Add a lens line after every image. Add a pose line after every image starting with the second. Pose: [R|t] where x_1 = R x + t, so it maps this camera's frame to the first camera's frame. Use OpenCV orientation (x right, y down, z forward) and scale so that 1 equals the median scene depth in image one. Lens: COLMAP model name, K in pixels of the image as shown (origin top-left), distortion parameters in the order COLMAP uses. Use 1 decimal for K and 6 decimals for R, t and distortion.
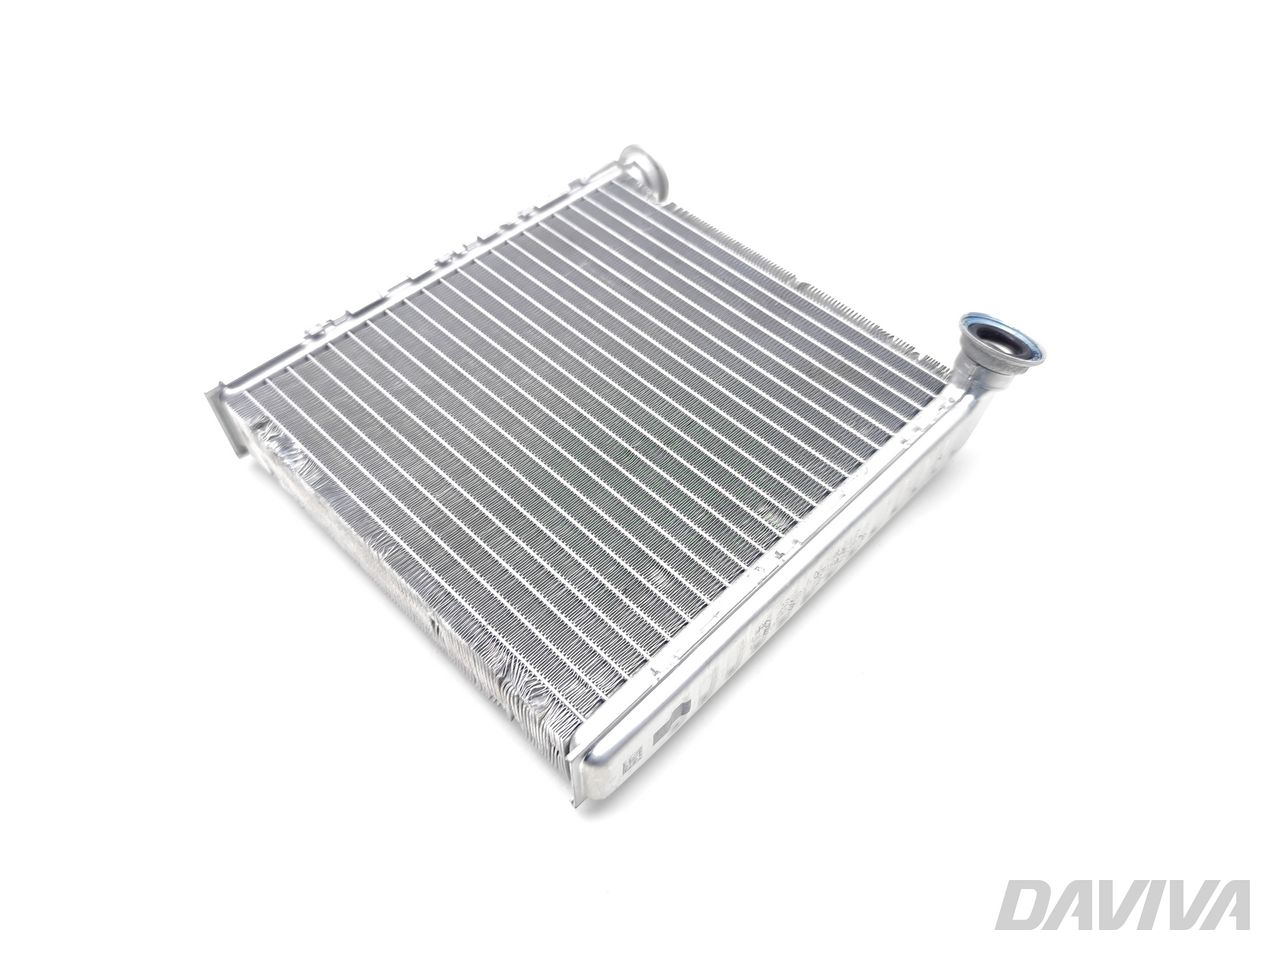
lens RADIAL K [[903.6, 0, 635.7], [0, 903.6, 485.9], [0, 0, 1]] dist [0.047811, -0.000471]
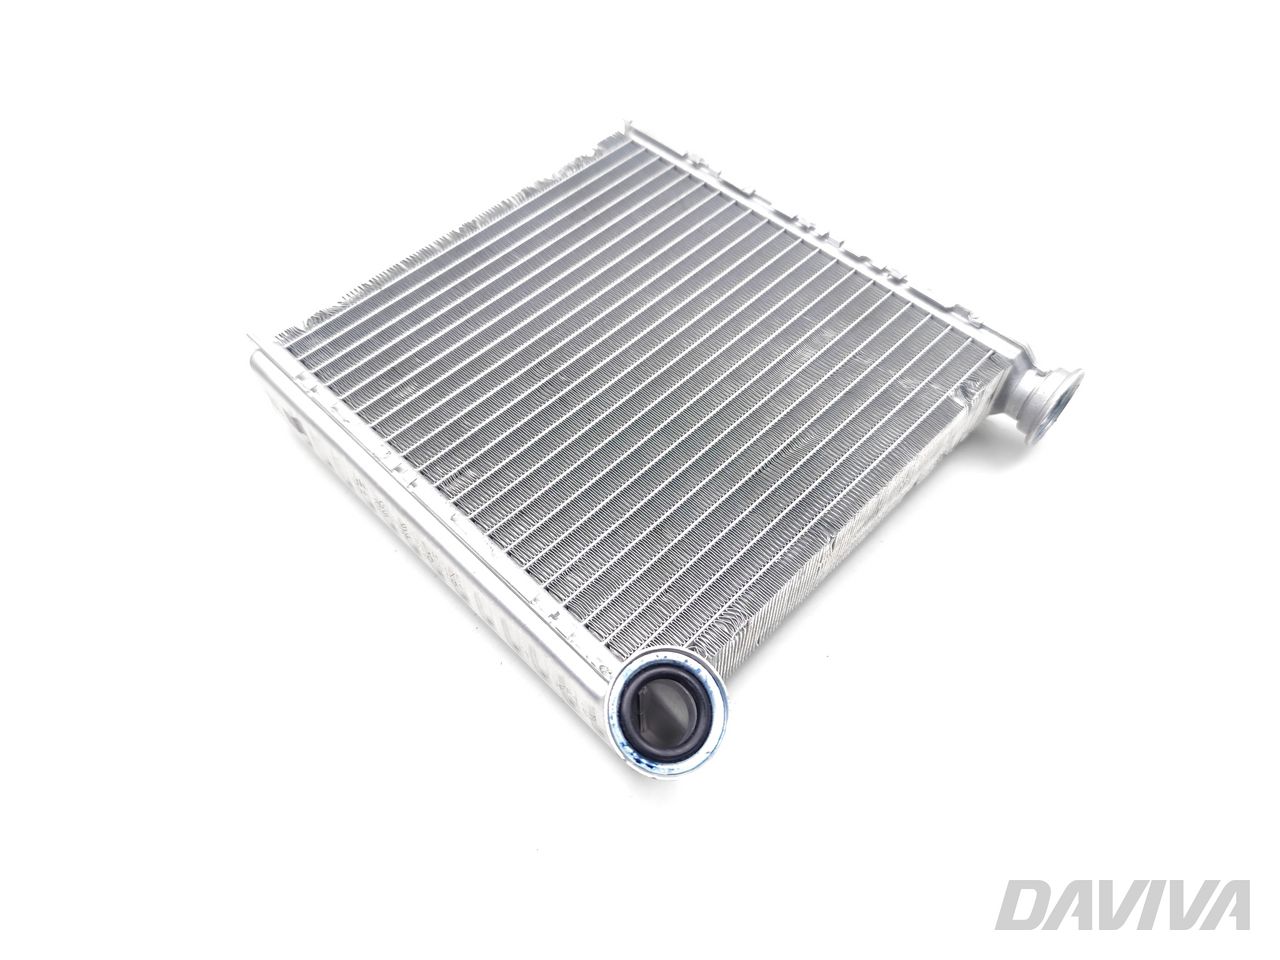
lens RADIAL K [[903.6, 0, 663.9], [0, 903.6, 482.8], [0, 0, 1]] dist [0.047811, -0.000471]
pose [[-0.005823, 0.794572, -0.607142, 0.654687], [-0.789201, 0.369212, 0.490760, -0.543400], [0.614108, 0.482014, 0.624927, 0.454438]]
